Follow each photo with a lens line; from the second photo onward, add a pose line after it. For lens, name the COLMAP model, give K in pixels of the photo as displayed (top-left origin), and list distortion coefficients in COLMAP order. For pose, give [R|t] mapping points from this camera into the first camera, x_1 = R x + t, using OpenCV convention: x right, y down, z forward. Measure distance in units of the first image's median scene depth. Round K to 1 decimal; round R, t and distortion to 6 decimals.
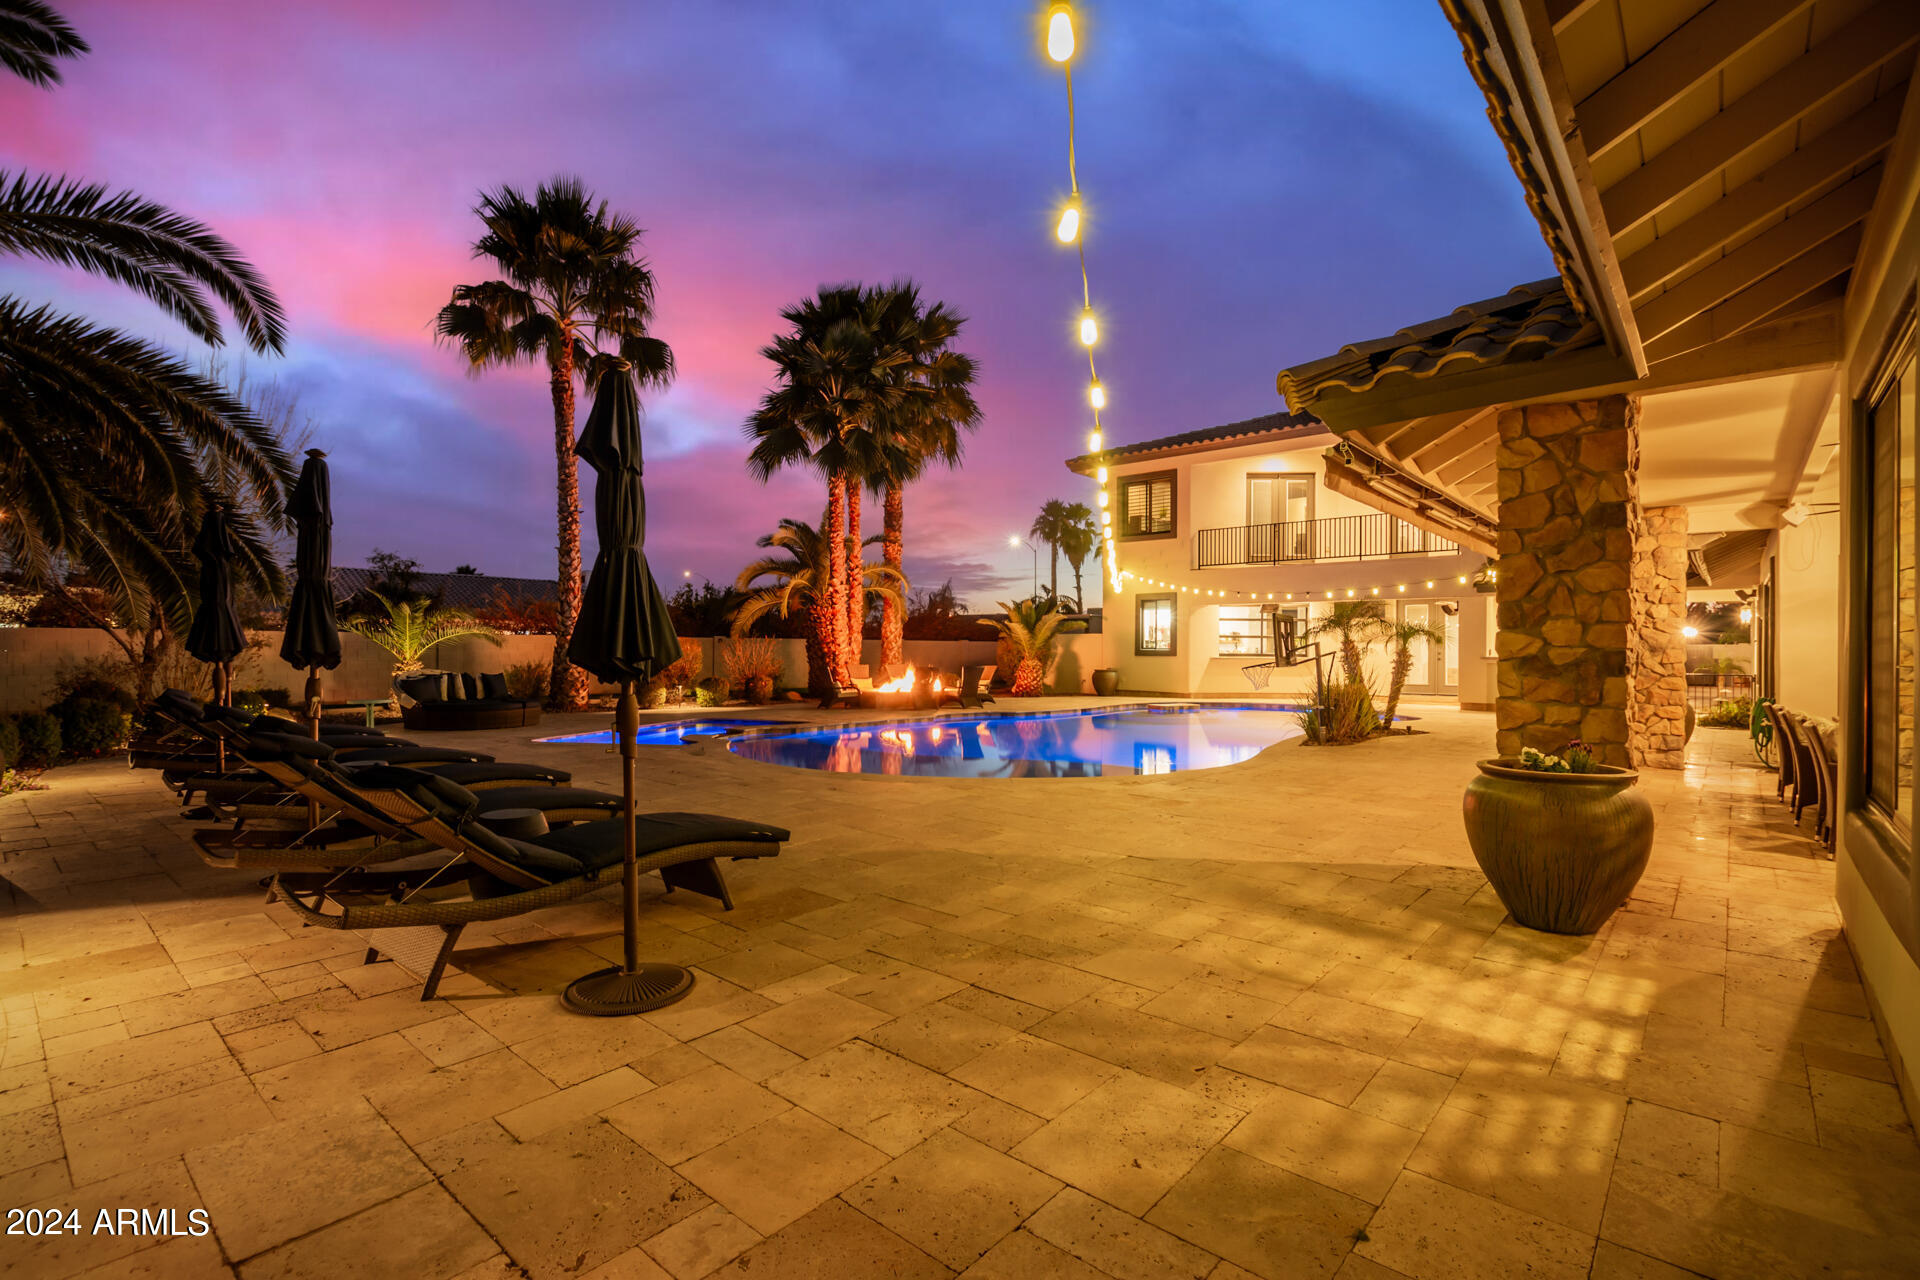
lens RADIAL K [[883.3, 0, 958.4], [0, 883.3, 653.8], [0, 0, 1]] dist [-0.000325, 0.000070]
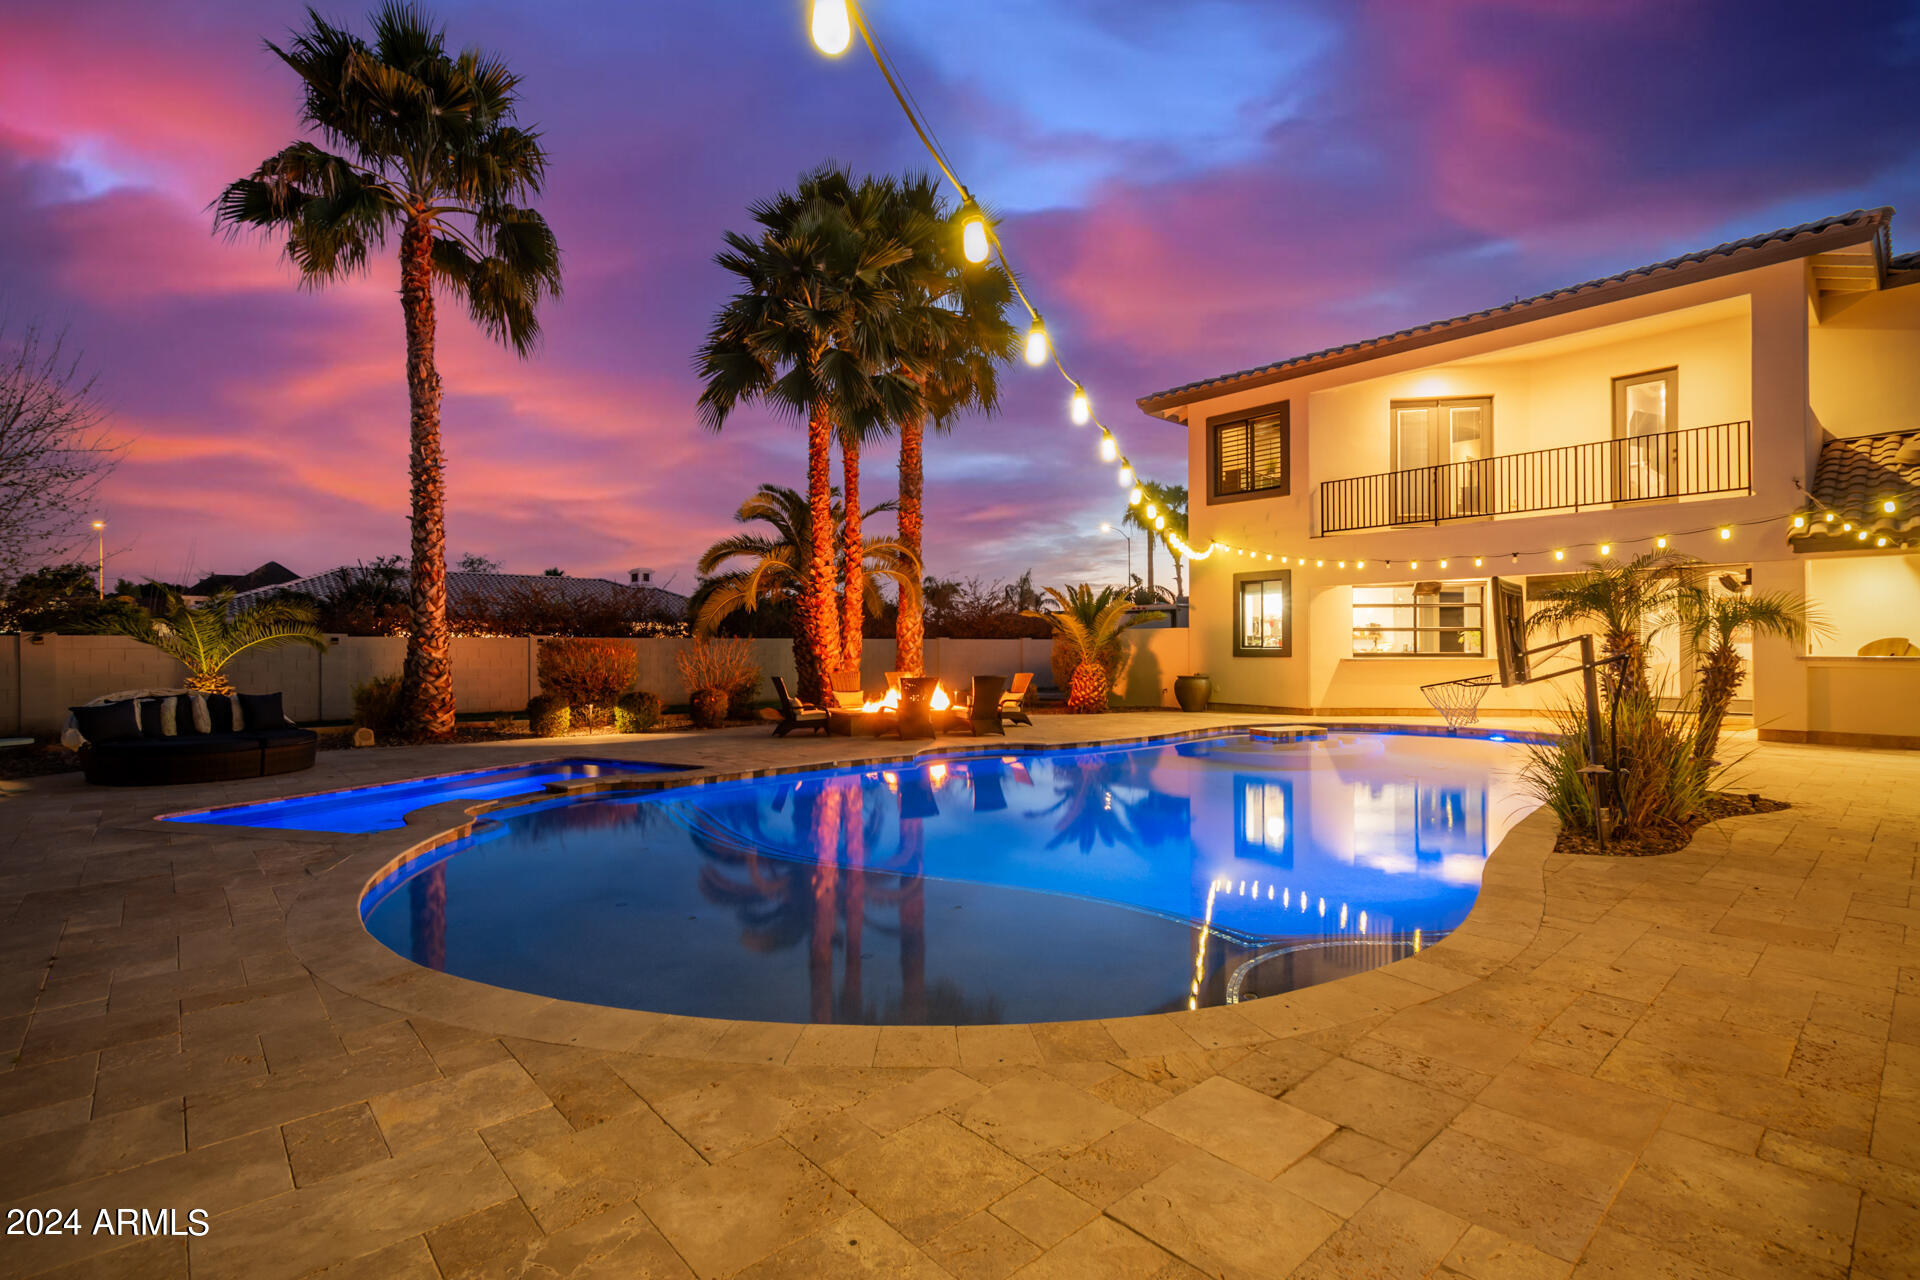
lens RADIAL K [[883.3, 0, 964.2], [0, 883.3, 640.6], [0, 0, 1]] dist [-0.000325, 0.000070]
pose [[0.993625, -0.009915, -0.112303, 0.063054], [0.008454, 0.999873, -0.013473, -0.003523], [0.112422, 0.012438, 0.993583, 0.254884]]
